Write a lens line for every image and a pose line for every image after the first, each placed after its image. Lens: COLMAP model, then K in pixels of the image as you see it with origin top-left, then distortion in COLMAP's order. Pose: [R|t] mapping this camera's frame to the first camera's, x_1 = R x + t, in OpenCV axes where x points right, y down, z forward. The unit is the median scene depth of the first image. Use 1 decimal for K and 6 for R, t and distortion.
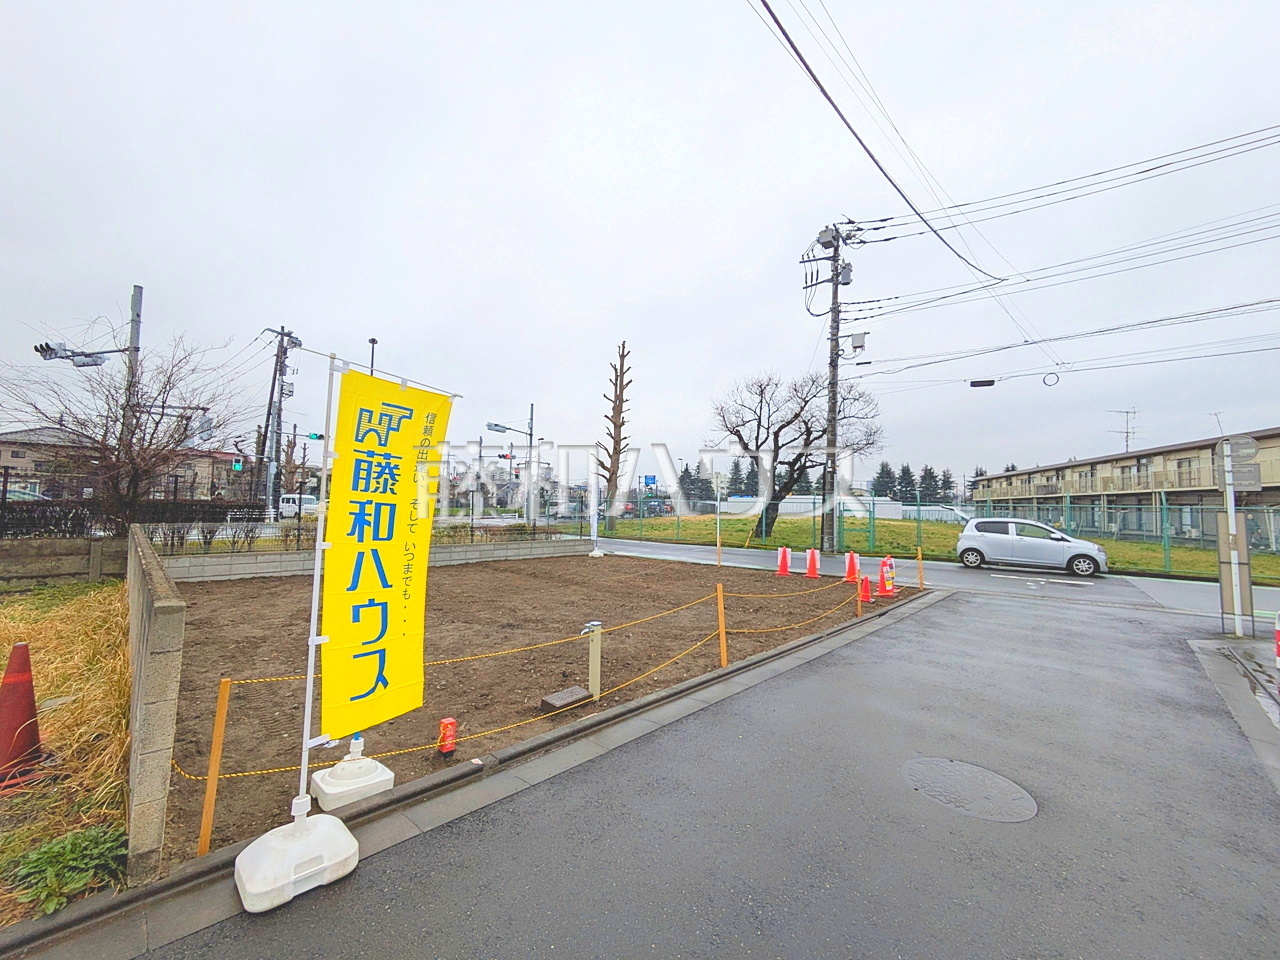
lens RADIAL K [[504.6, 0, 642.7], [0, 504.6, 485.6], [0, 0, 1]] dist [-0.000996, 0.001123]
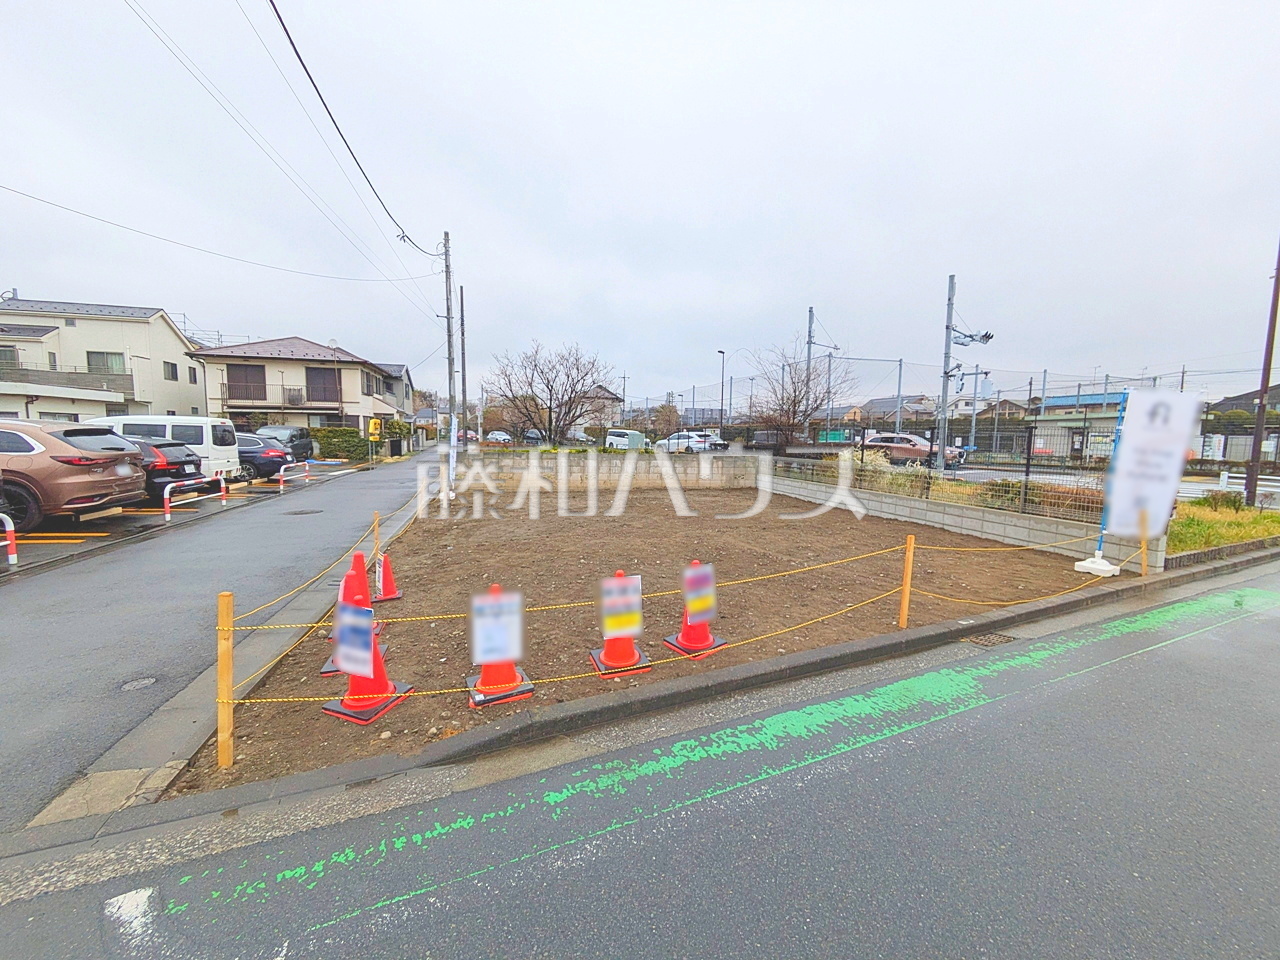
lens RADIAL K [[504.6, 0, 641.8], [0, 504.6, 483.1], [0, 0, 1]] dist [-0.000996, 0.001123]
pose [[-0.520232, 0.049781, -0.852573, 0.326661], [0.007915, 0.998538, 0.053474, 0.031090], [0.853988, 0.021071, -0.519865, 0.648563]]
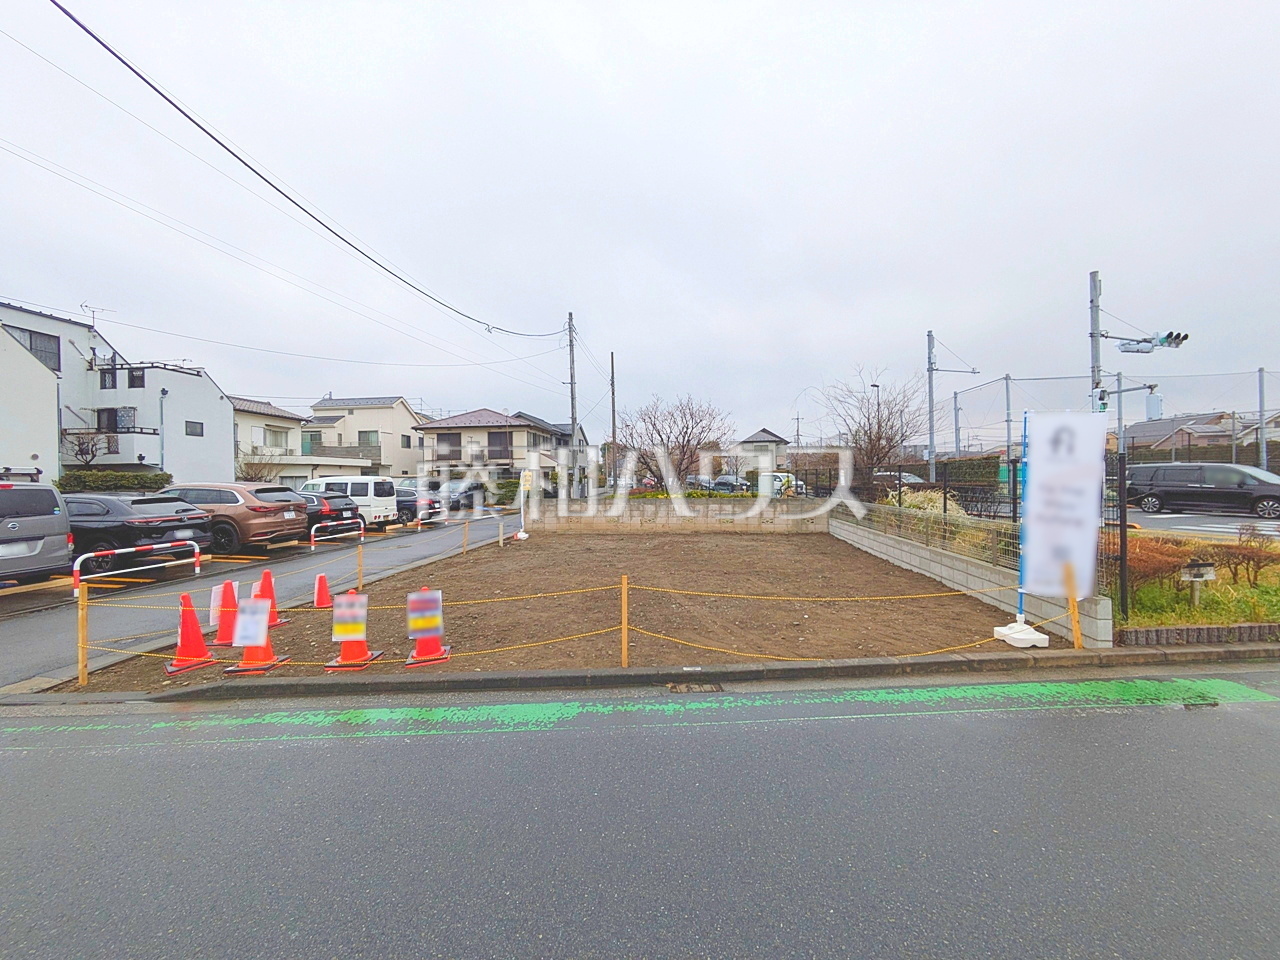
lens RADIAL K [[504.6, 0, 641.4], [0, 504.6, 482.7], [0, 0, 1]] dist [-0.000996, 0.001123]
pose [[-0.803634, -0.008424, -0.595065, 0.219450], [0.019779, 0.998969, -0.040853, 0.033574], [0.594796, -0.044600, -0.802639, 0.811006]]
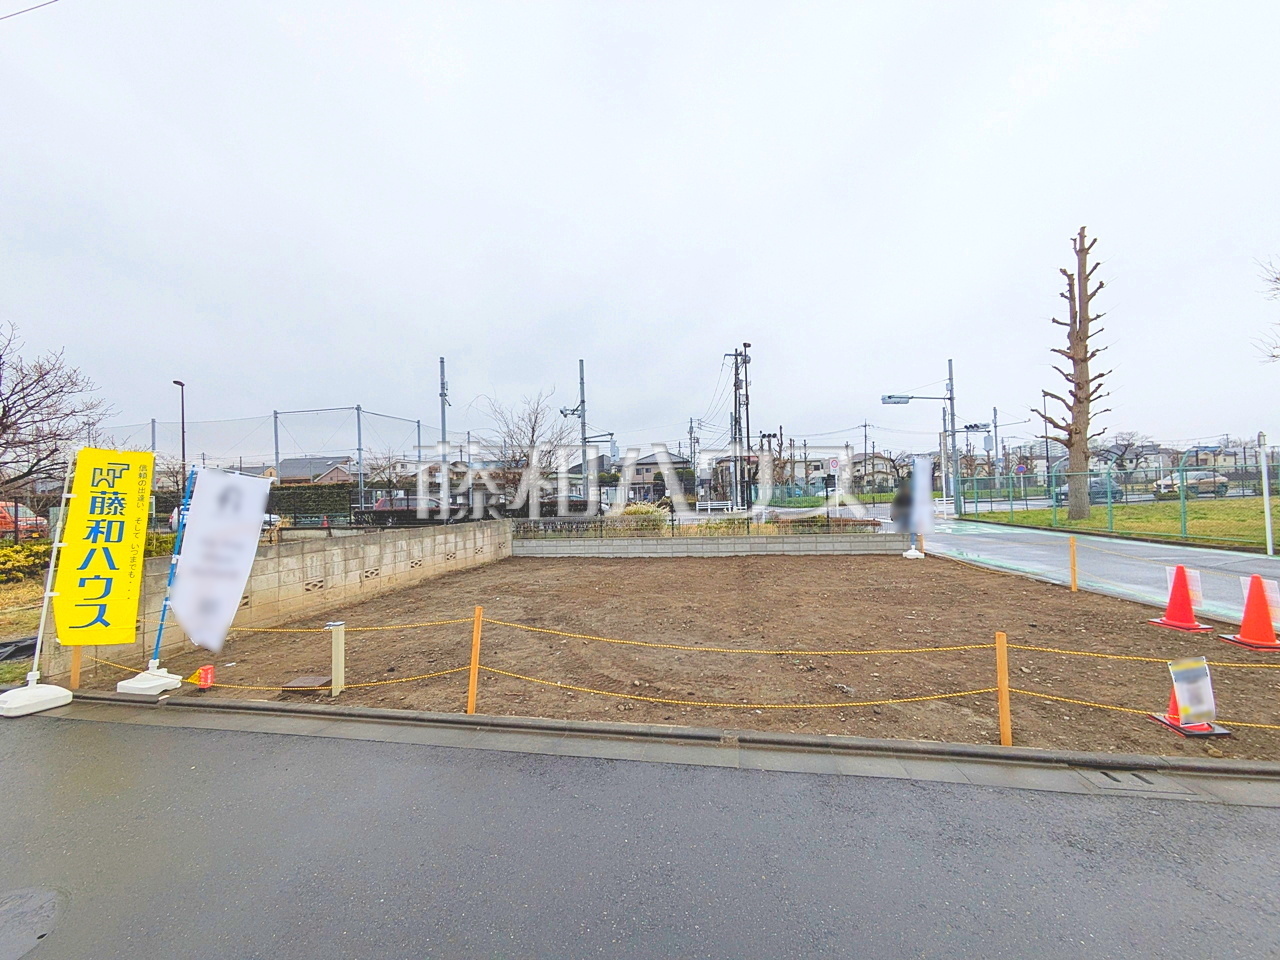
lens RADIAL K [[504.6, 0, 639.1], [0, 504.6, 483.3], [0, 0, 1]] dist [-0.000996, 0.001123]
pose [[0.534601, -0.054611, -0.843338, 0.235876], [0.077129, 0.996898, -0.015662, 0.009019], [0.841578, -0.056673, 0.537155, 0.196836]]
